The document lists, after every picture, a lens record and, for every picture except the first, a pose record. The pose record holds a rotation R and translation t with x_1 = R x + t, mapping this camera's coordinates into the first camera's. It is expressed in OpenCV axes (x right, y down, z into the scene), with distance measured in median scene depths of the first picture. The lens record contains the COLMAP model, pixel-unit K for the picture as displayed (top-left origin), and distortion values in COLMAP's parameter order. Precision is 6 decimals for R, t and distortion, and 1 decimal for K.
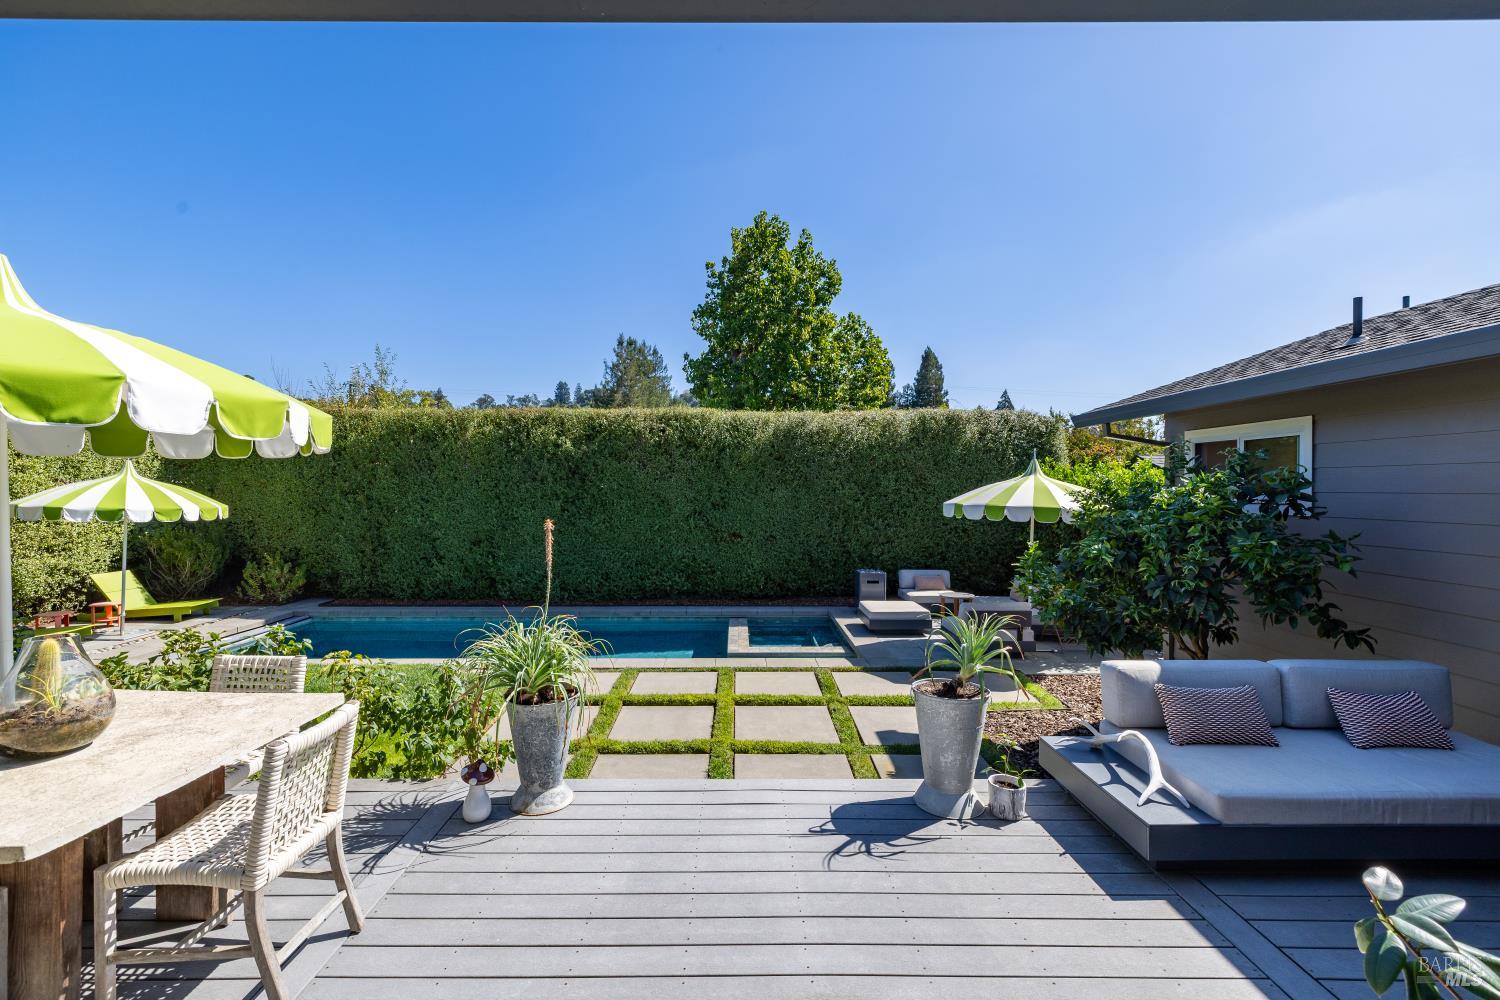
lens RADIAL K [[637.5, 0, 748.2], [0, 637.5, 499.1], [0, 0, 1]] dist [0.000878, 0.000736]
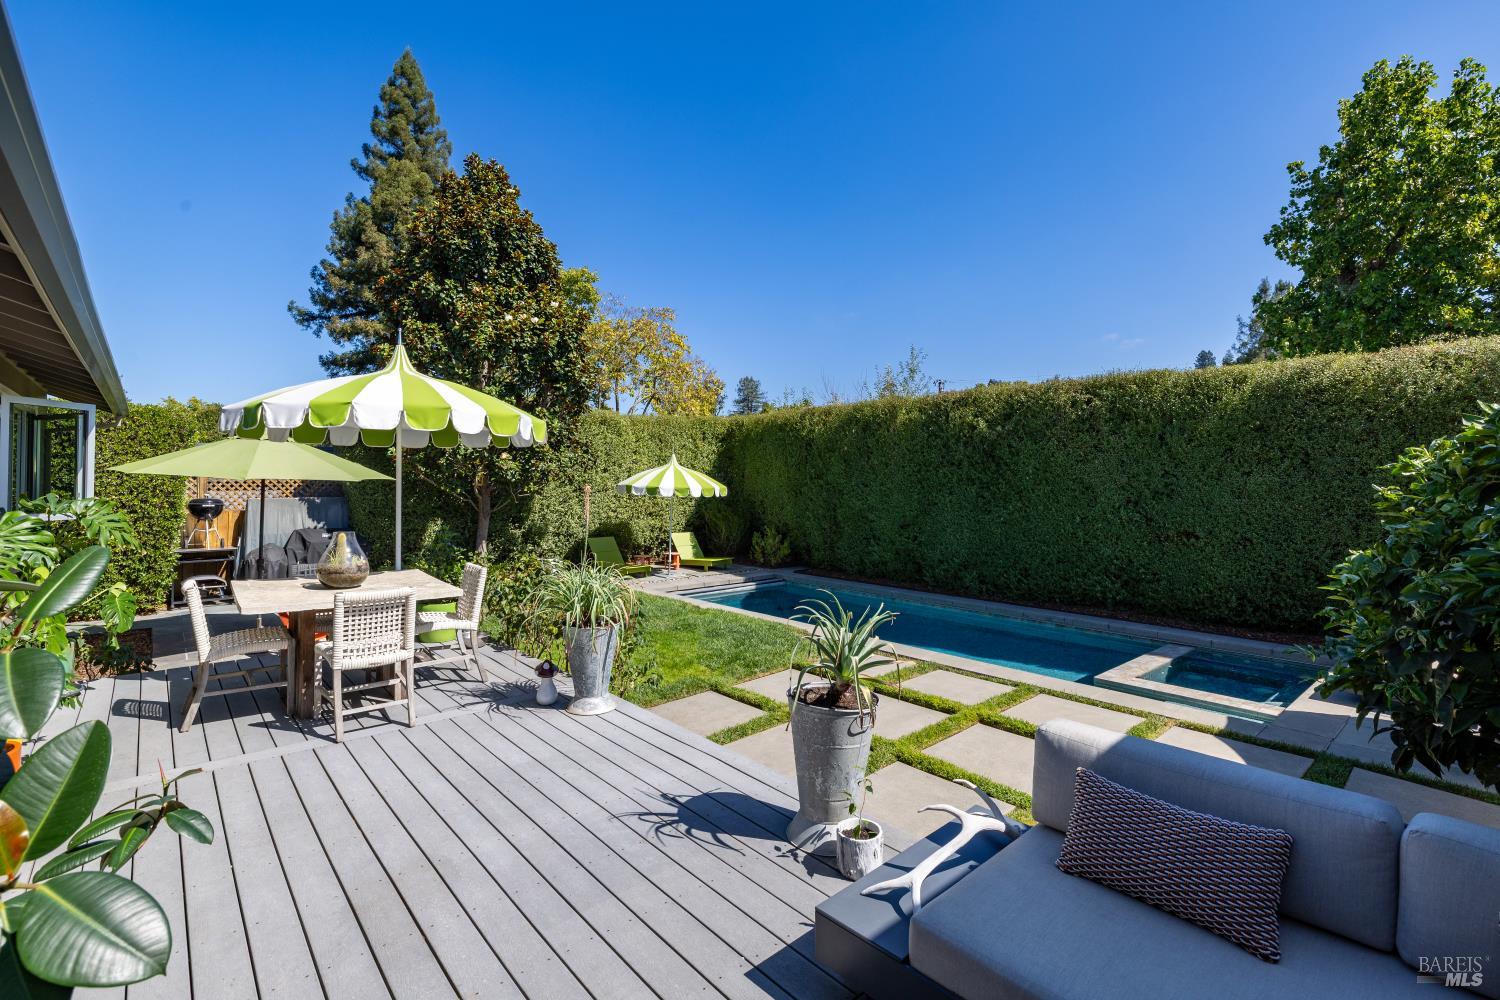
lens RADIAL K [[679.3, 0, 751.5], [0, 679.3, 488.8], [0, 0, 1]] dist [-0.014641, -0.000493]
pose [[0.654385, 0.010825, -0.756084, 0.243477], [-0.014357, 0.999895, 0.001890, 0.009157], [0.756025, 0.009618, 0.654472, 0.099092]]
